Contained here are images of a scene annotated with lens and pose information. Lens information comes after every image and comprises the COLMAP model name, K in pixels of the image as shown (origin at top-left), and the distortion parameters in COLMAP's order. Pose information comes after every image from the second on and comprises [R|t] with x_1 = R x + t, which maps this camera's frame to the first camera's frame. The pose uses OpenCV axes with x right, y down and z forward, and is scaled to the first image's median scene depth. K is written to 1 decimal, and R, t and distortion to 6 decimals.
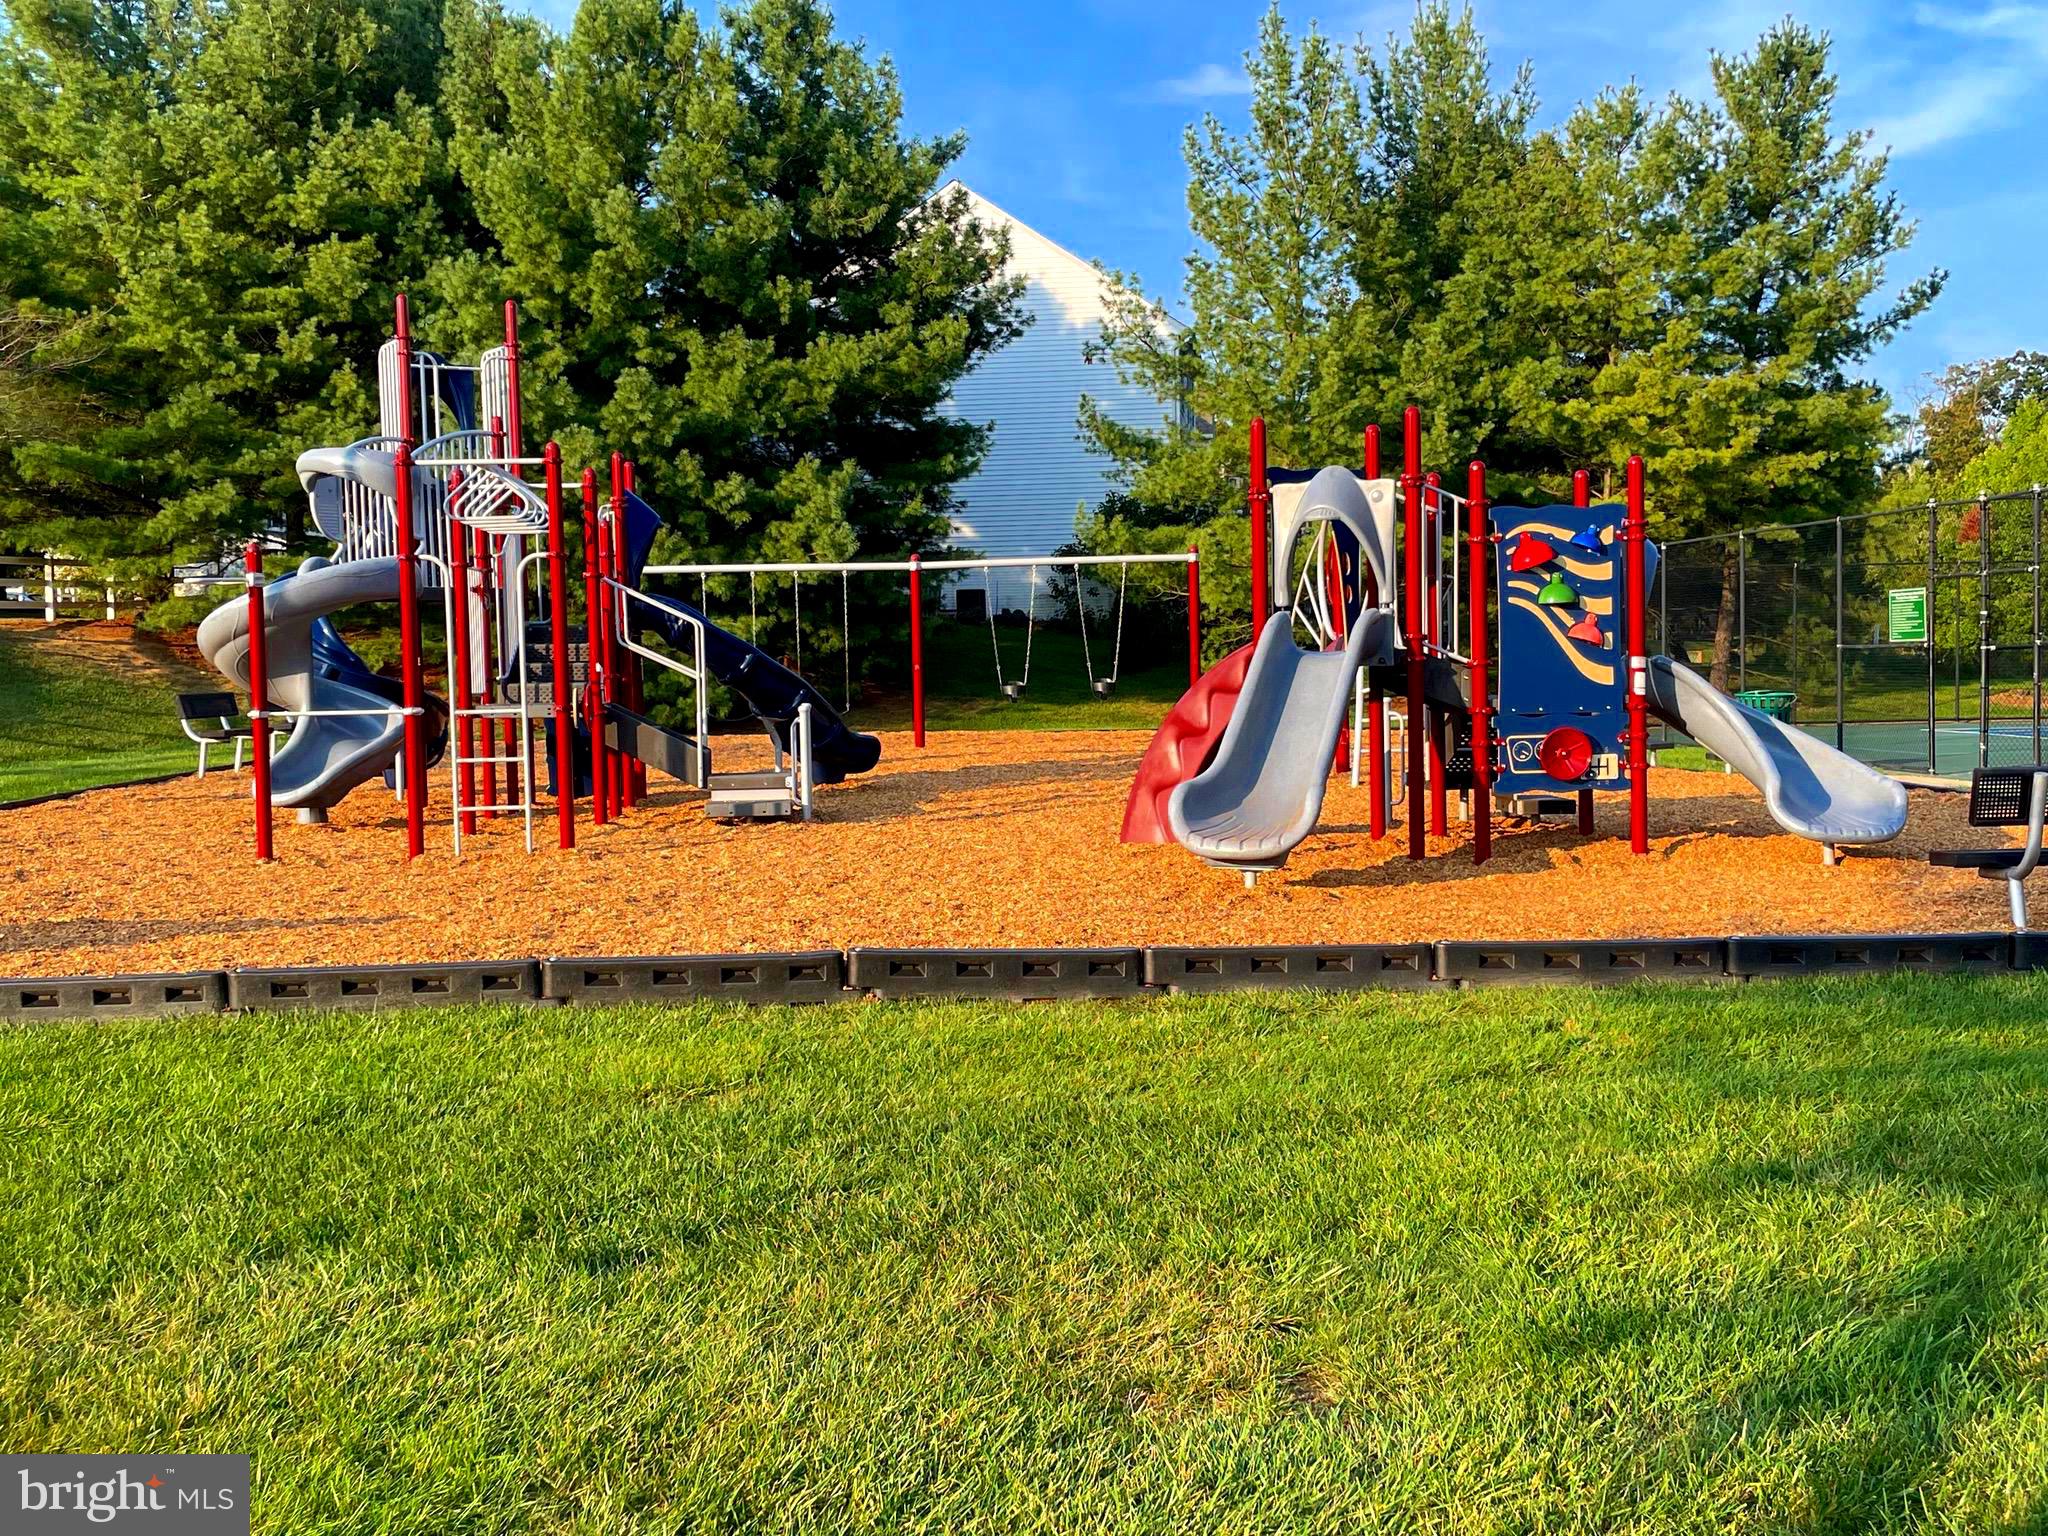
lens RADIAL K [[2203.7, 0, 1024.0], [0, 2203.7, 768.0], [0, 0, 1]] dist [0.085756, -0.173063]
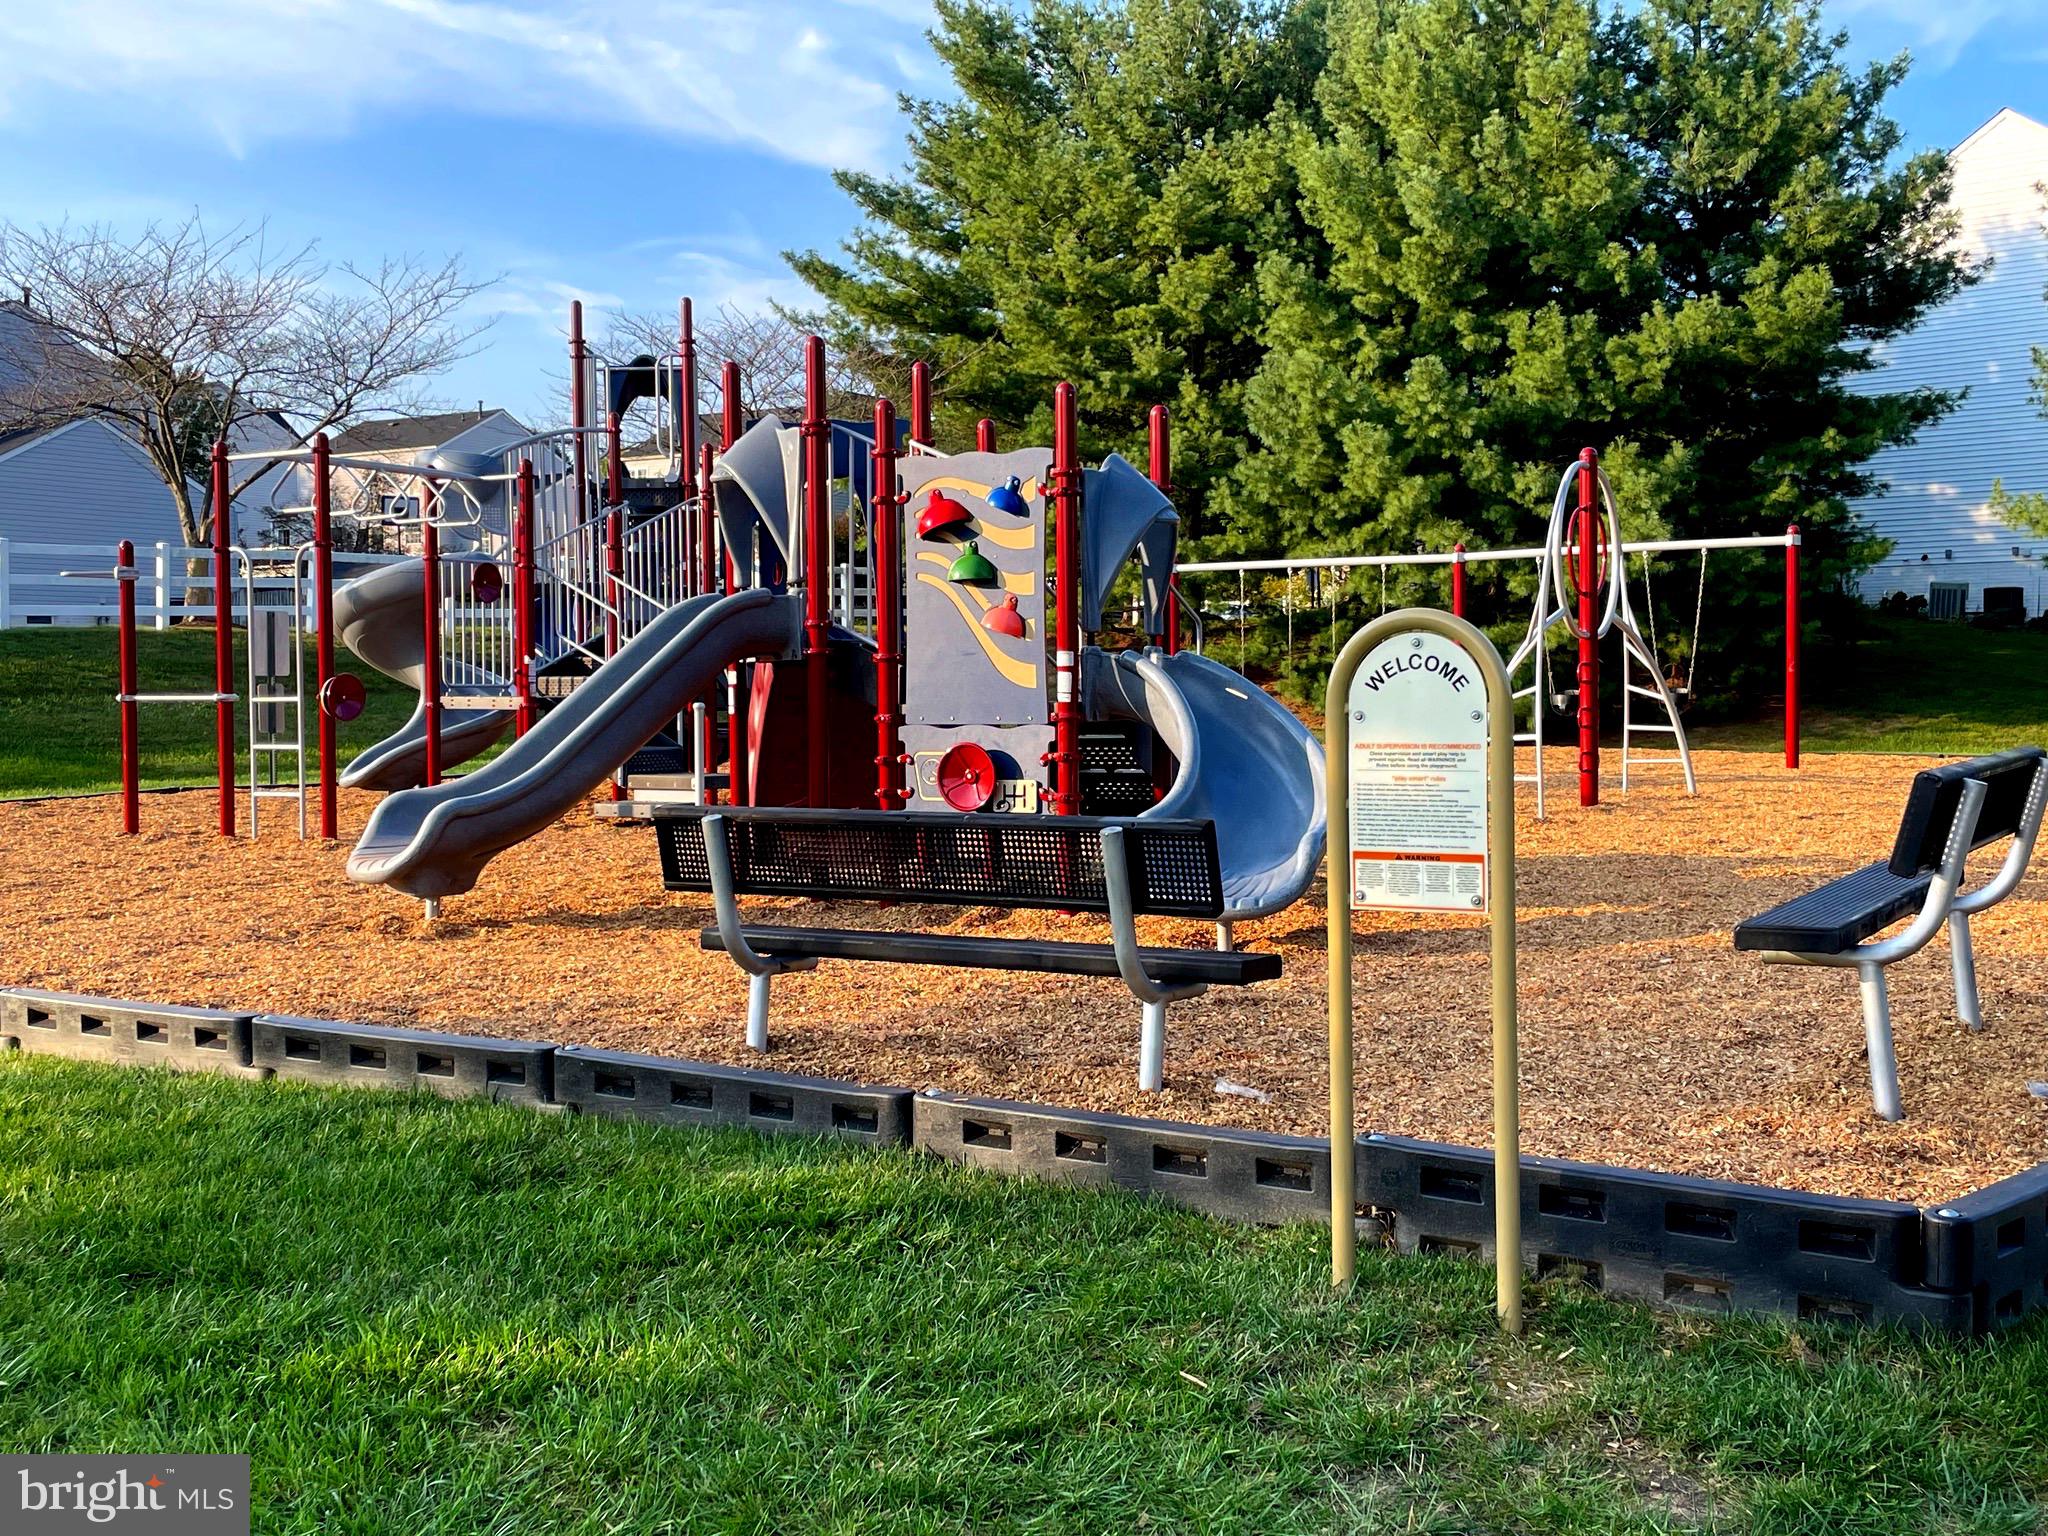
lens RADIAL K [[2203.7, 0, 1024.0], [0, 2203.7, 768.0], [0, 0, 1]] dist [0.085756, -0.173063]
pose [[0.824773, 0.034925, -0.564385, 0.211923], [-0.037611, 0.999269, 0.006873, -0.004751], [0.564212, 0.015559, 0.825483, 0.117434]]
